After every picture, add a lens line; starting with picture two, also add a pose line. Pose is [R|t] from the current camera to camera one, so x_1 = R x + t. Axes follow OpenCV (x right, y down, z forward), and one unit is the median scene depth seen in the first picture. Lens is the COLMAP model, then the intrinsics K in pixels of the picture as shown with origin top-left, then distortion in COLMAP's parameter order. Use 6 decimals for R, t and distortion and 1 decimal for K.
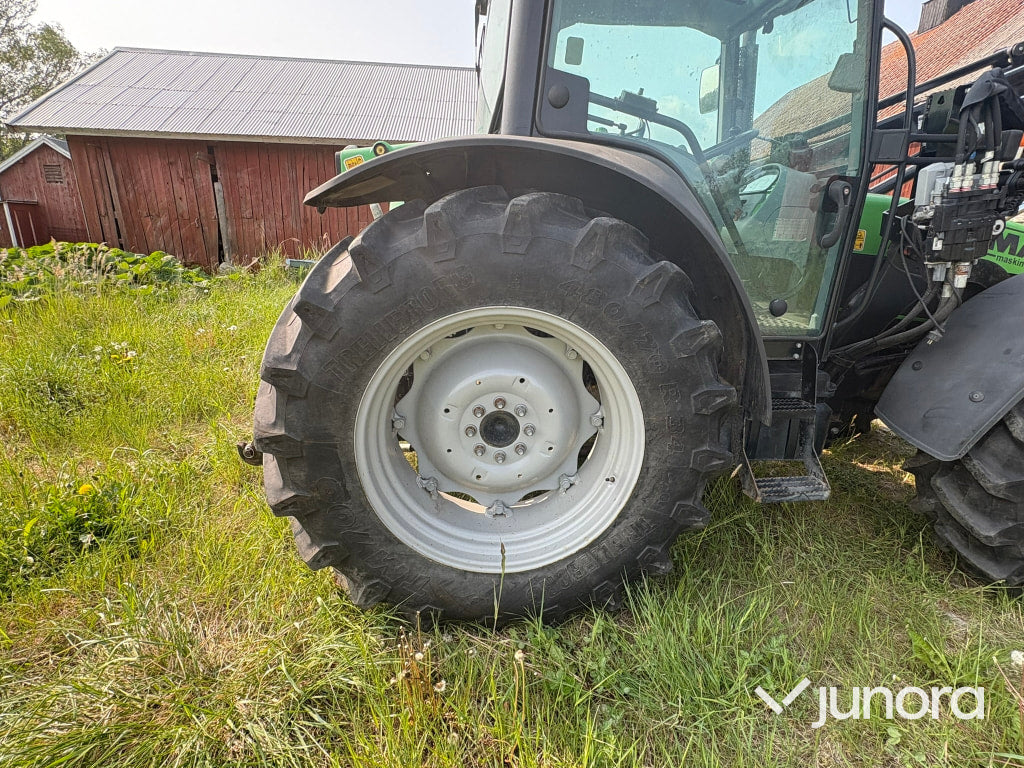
lens RADIAL K [[516.9, 0, 516.4], [0, 516.9, 385.2], [0, 0, 1]] dist [0.001938, -0.000067]
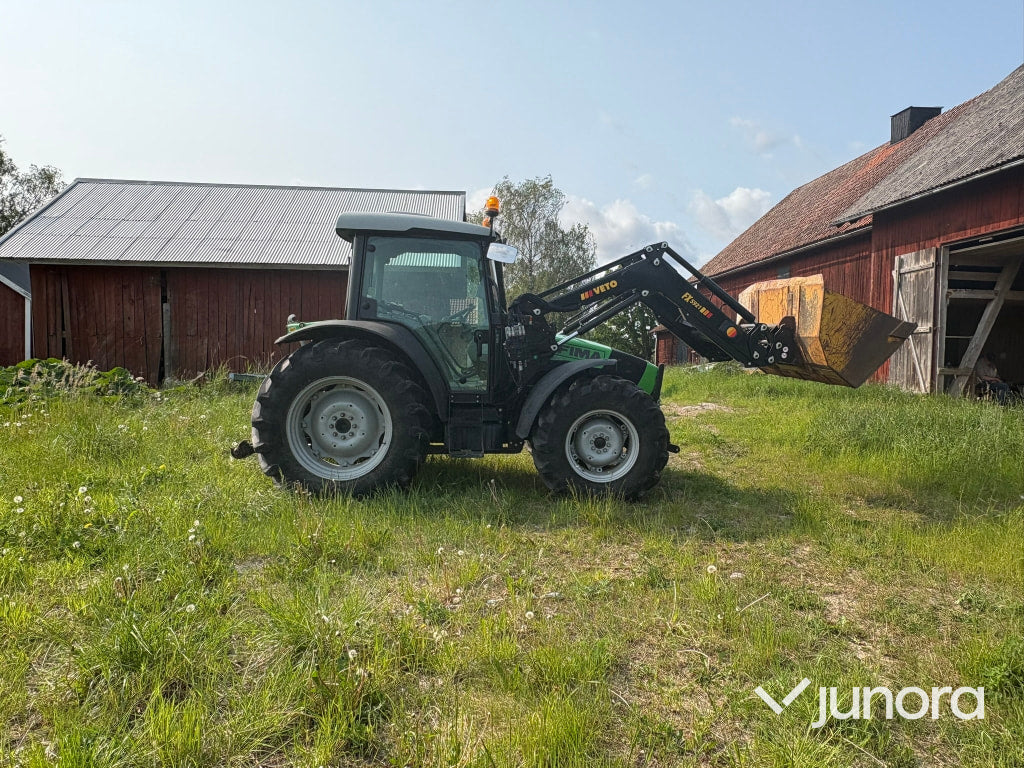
lens RADIAL K [[688.0, 0, 506.0], [0, 688.0, 382.6], [0, 0, 1]] dist [0.008406, 0.005539]
pose [[0.999951, -0.009890, 0.000202, 0.108320], [0.009673, 0.973288, -0.229386, 0.093086], [0.002072, 0.229376, 0.973336, -0.330714]]
